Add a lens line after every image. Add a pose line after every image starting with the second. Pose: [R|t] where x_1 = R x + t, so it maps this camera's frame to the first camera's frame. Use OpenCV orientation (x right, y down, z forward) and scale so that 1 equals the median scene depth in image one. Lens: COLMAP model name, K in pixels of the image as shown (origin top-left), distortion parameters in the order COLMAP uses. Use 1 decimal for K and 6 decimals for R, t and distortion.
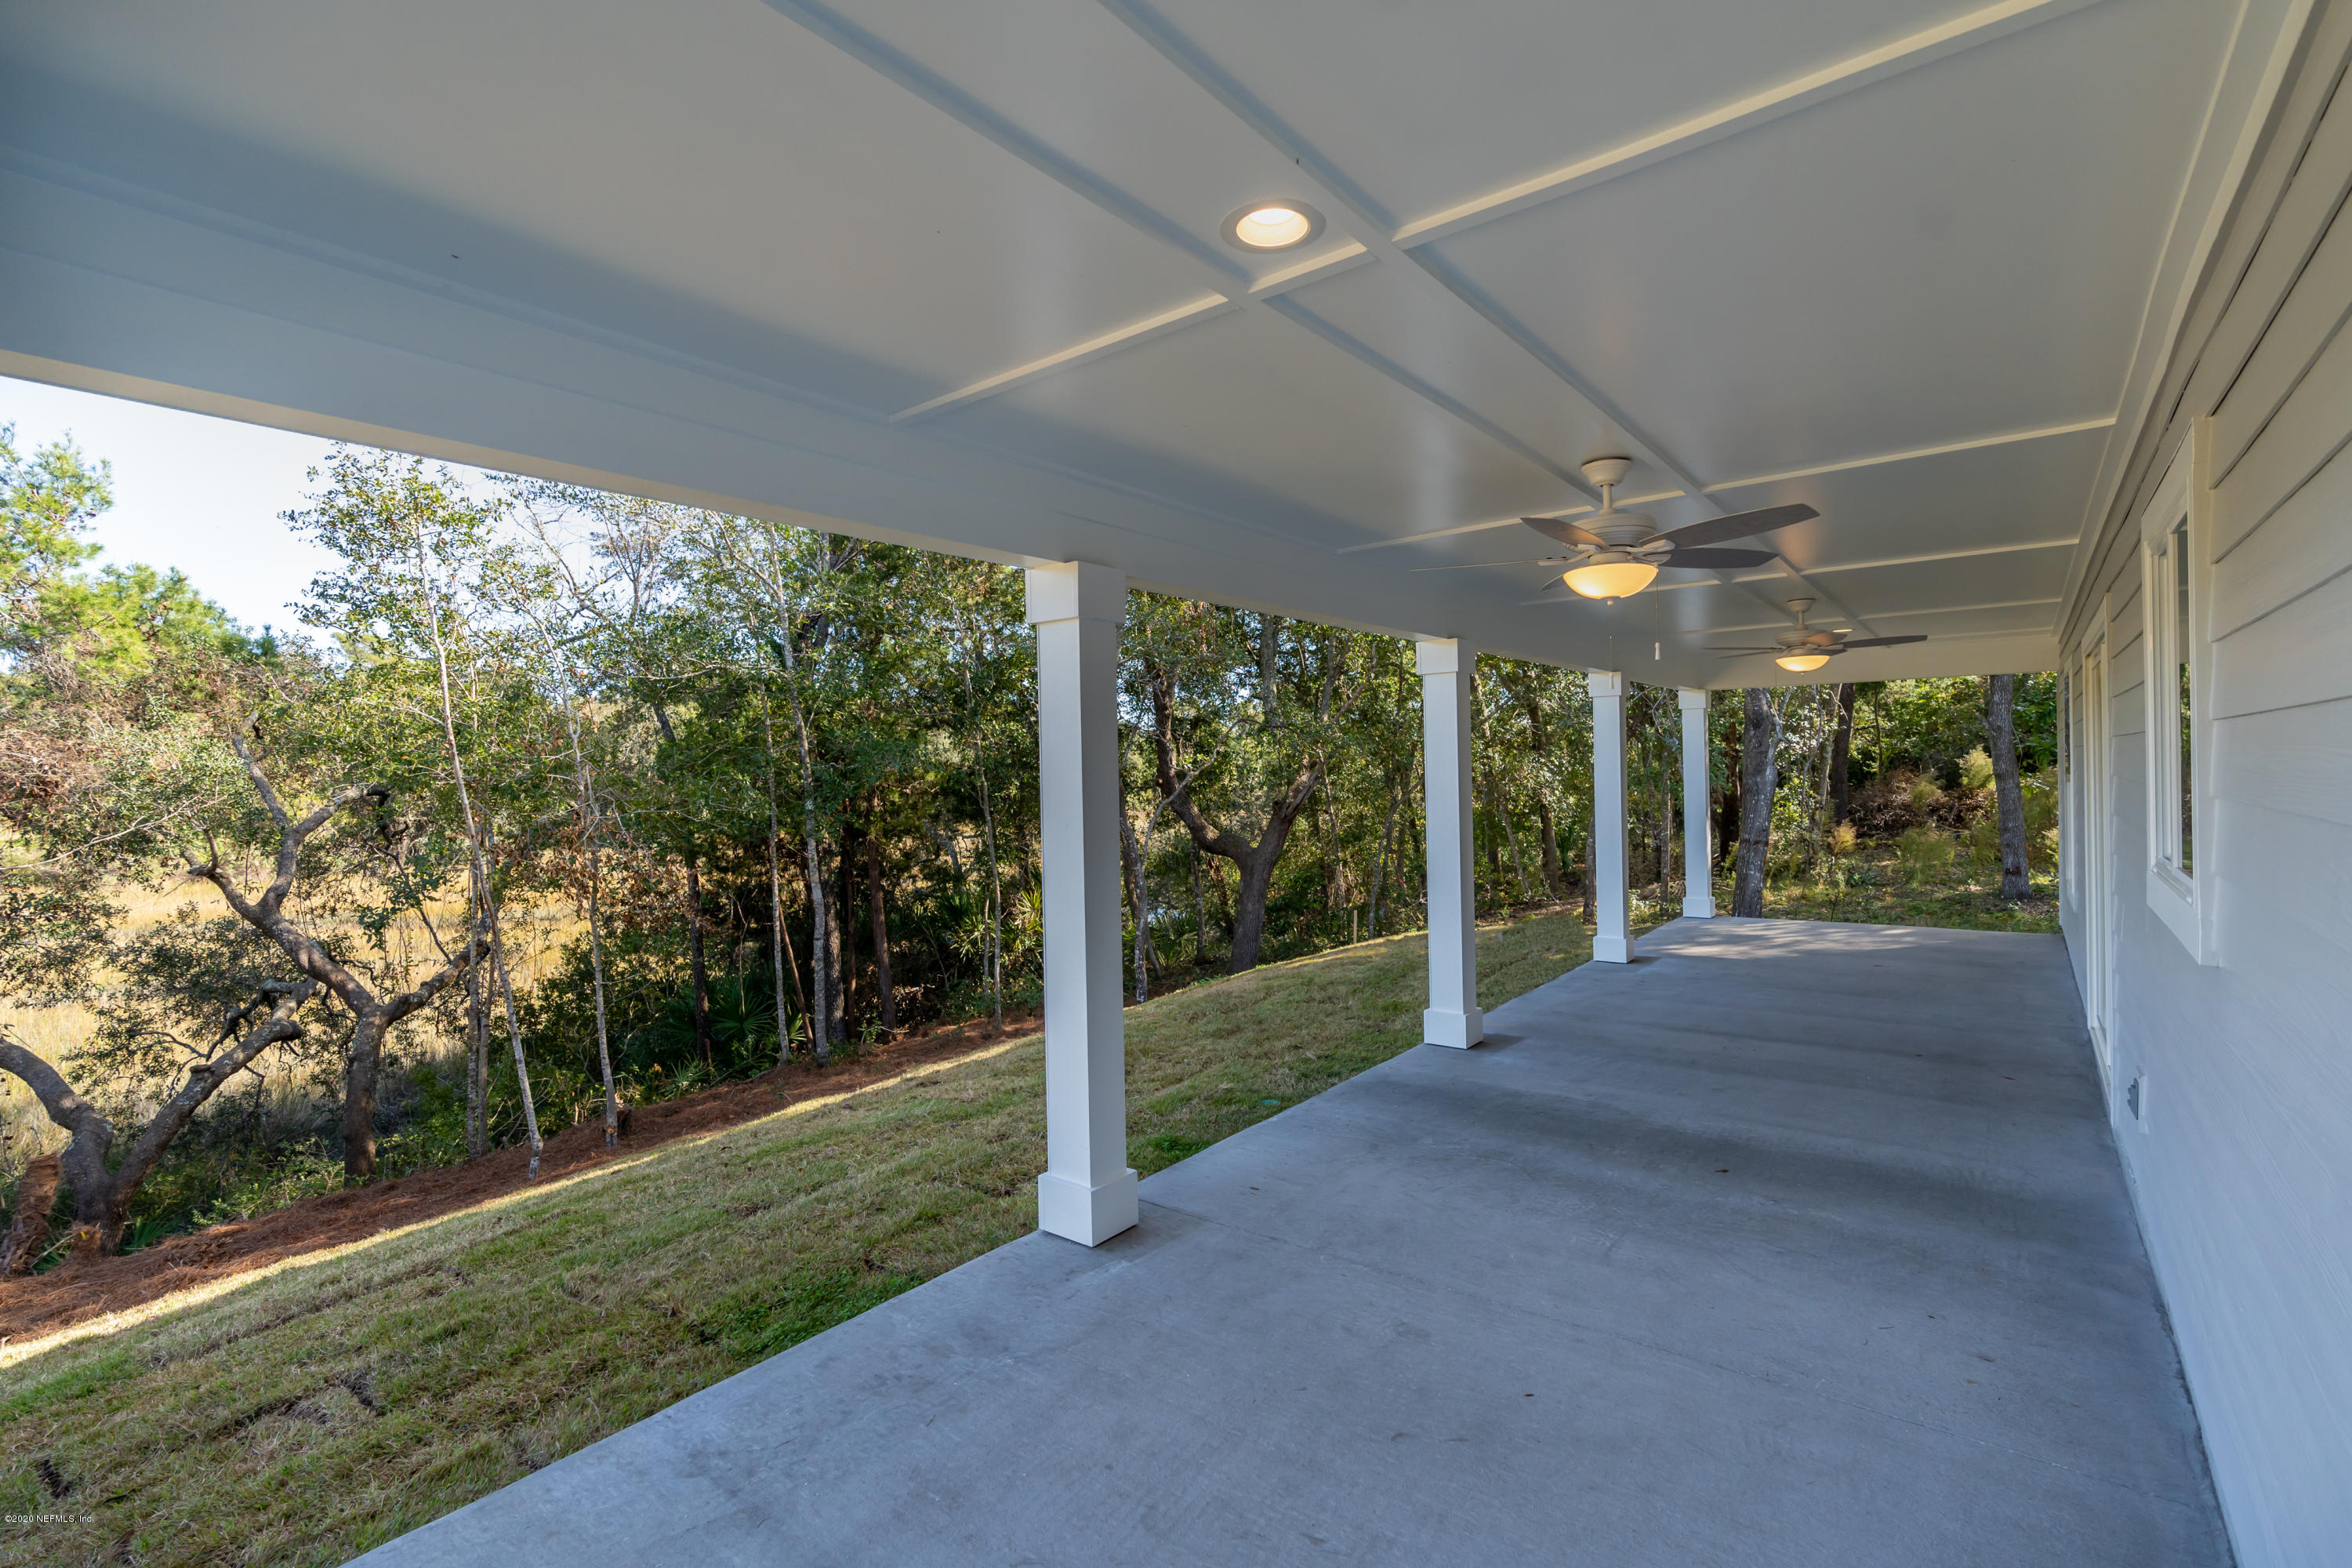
lens RADIAL K [[1078.1, 0, 1183.7], [0, 1078.1, 773.6], [0, 0, 1]] dist [-0.014635, 0.006008]
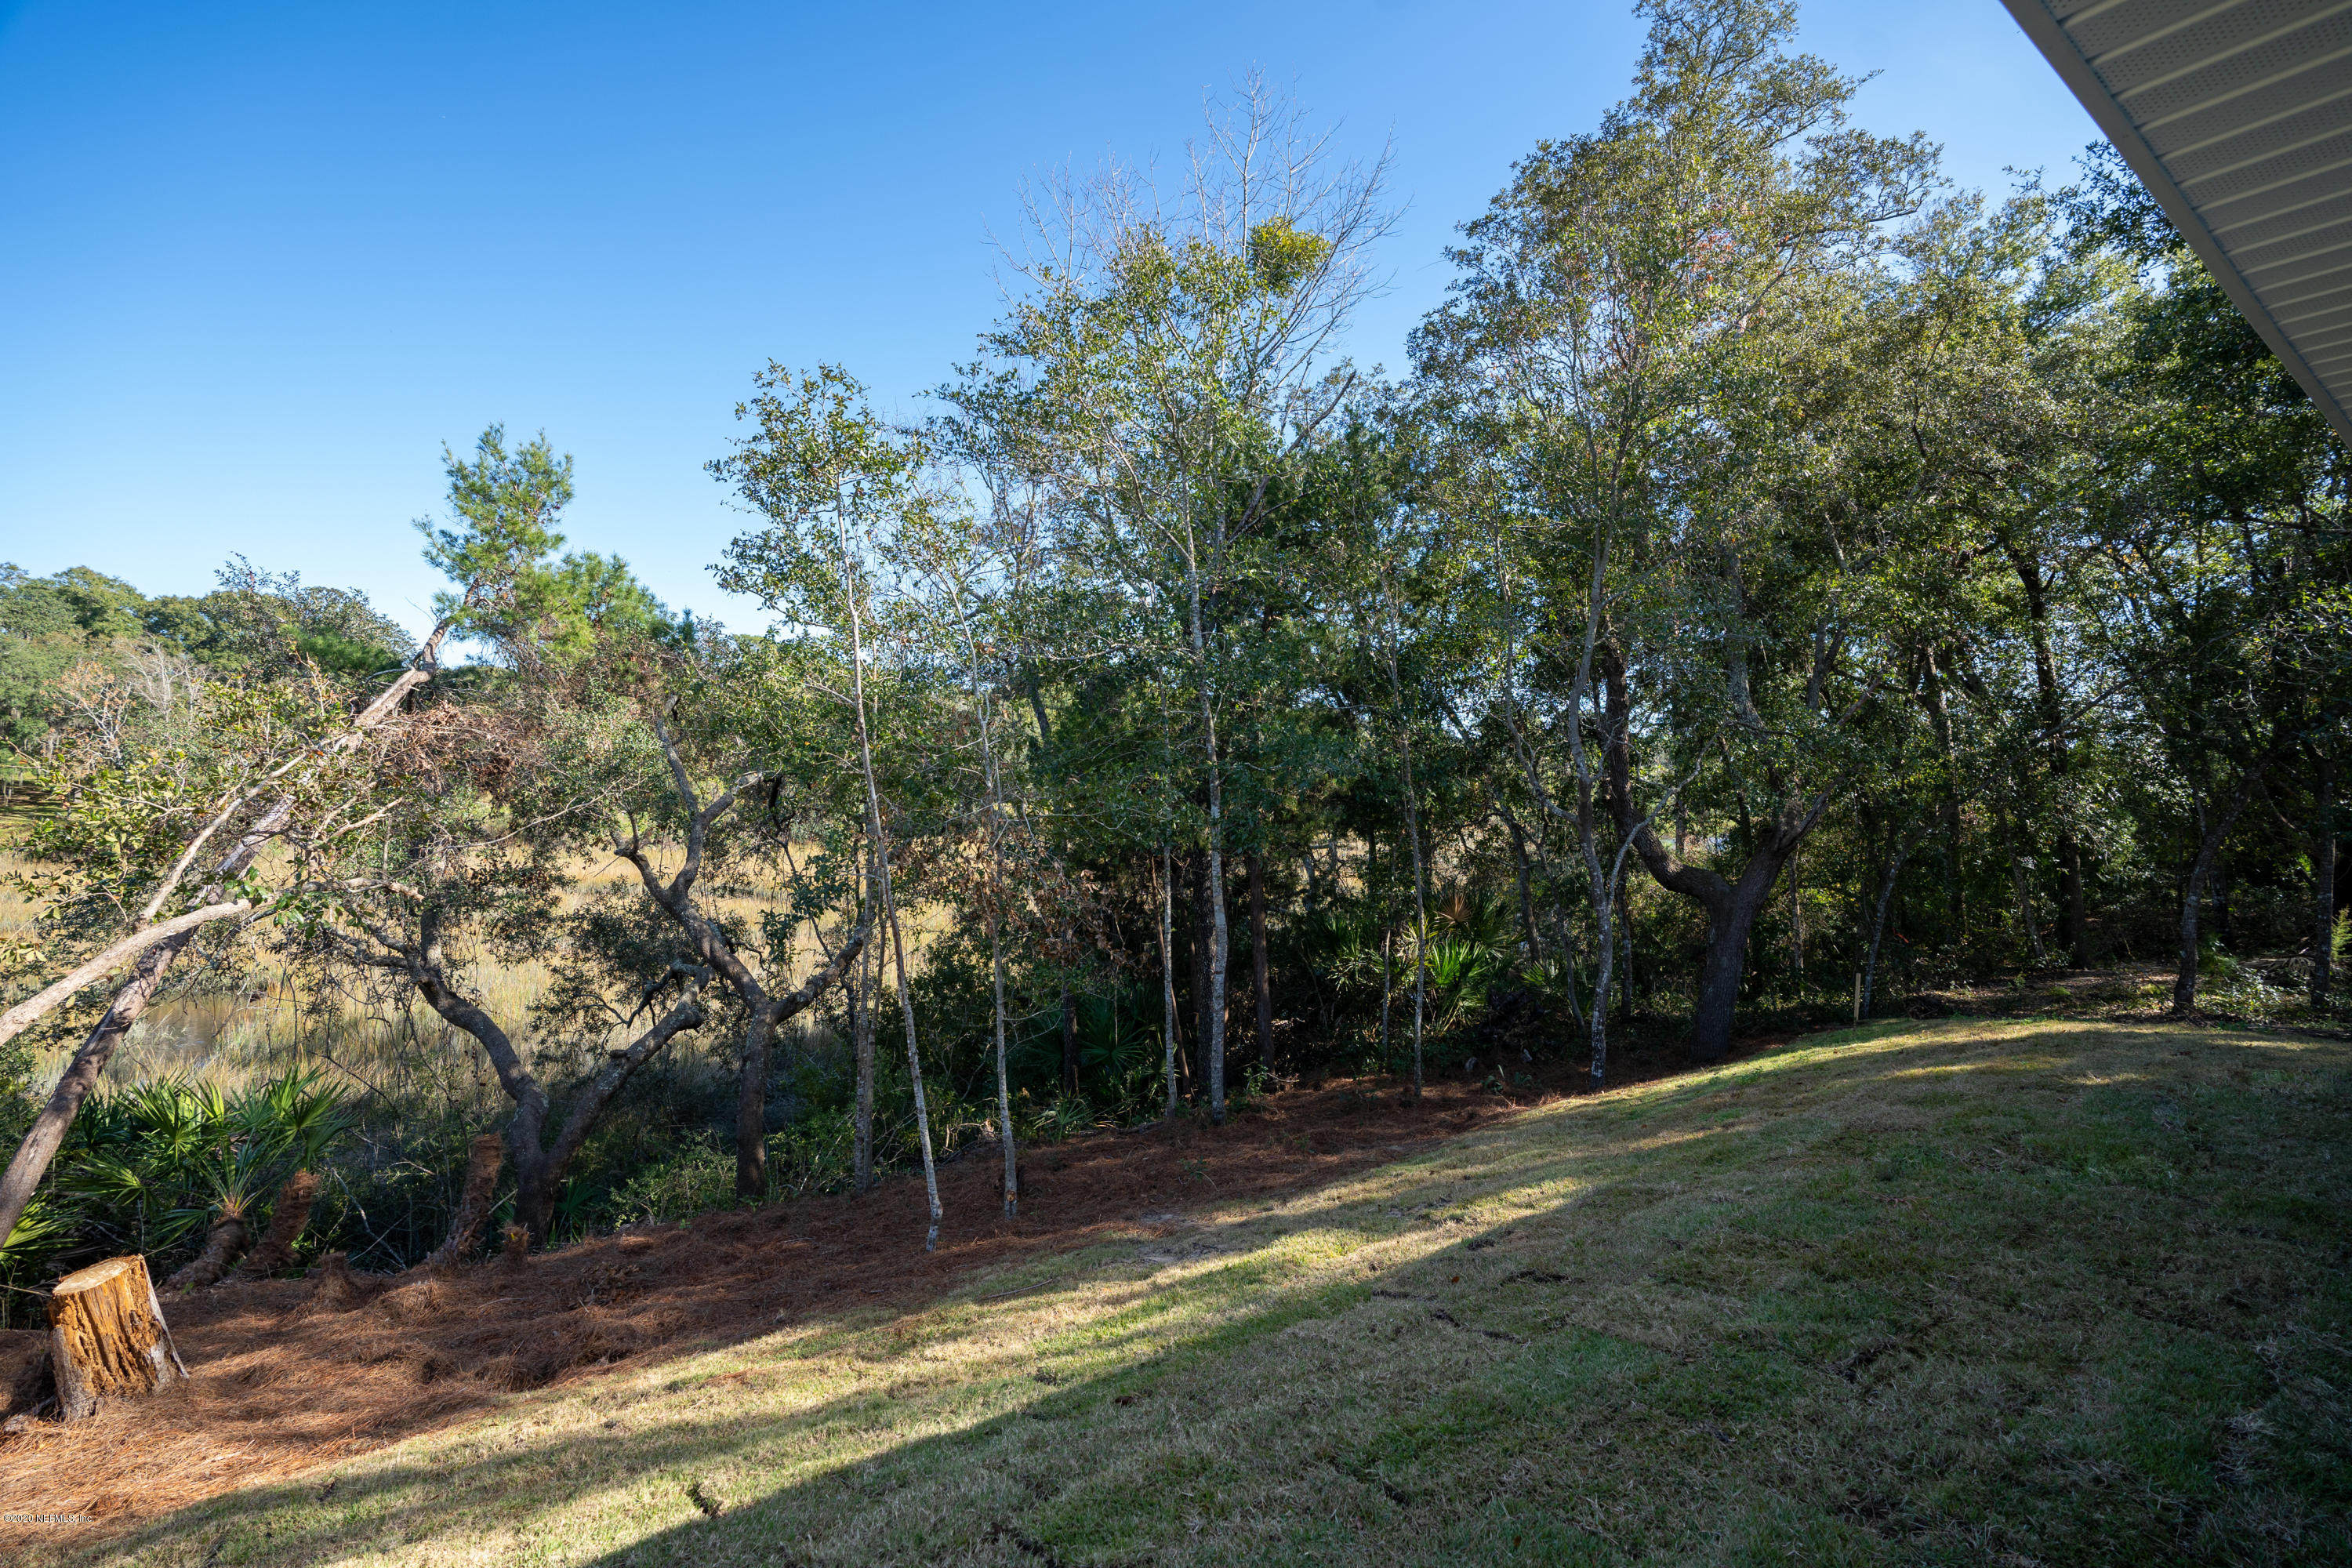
lens RADIAL K [[1144.4, 0, 1168.6], [0, 1144.4, 762.4], [0, 0, 1]] dist [-0.078364, 0.032485]
pose [[0.954206, 0.027074, -0.297921, -0.115813], [-0.031719, 0.999439, -0.010766, 0.001062], [0.297463, 0.019723, 0.954530, 0.136188]]
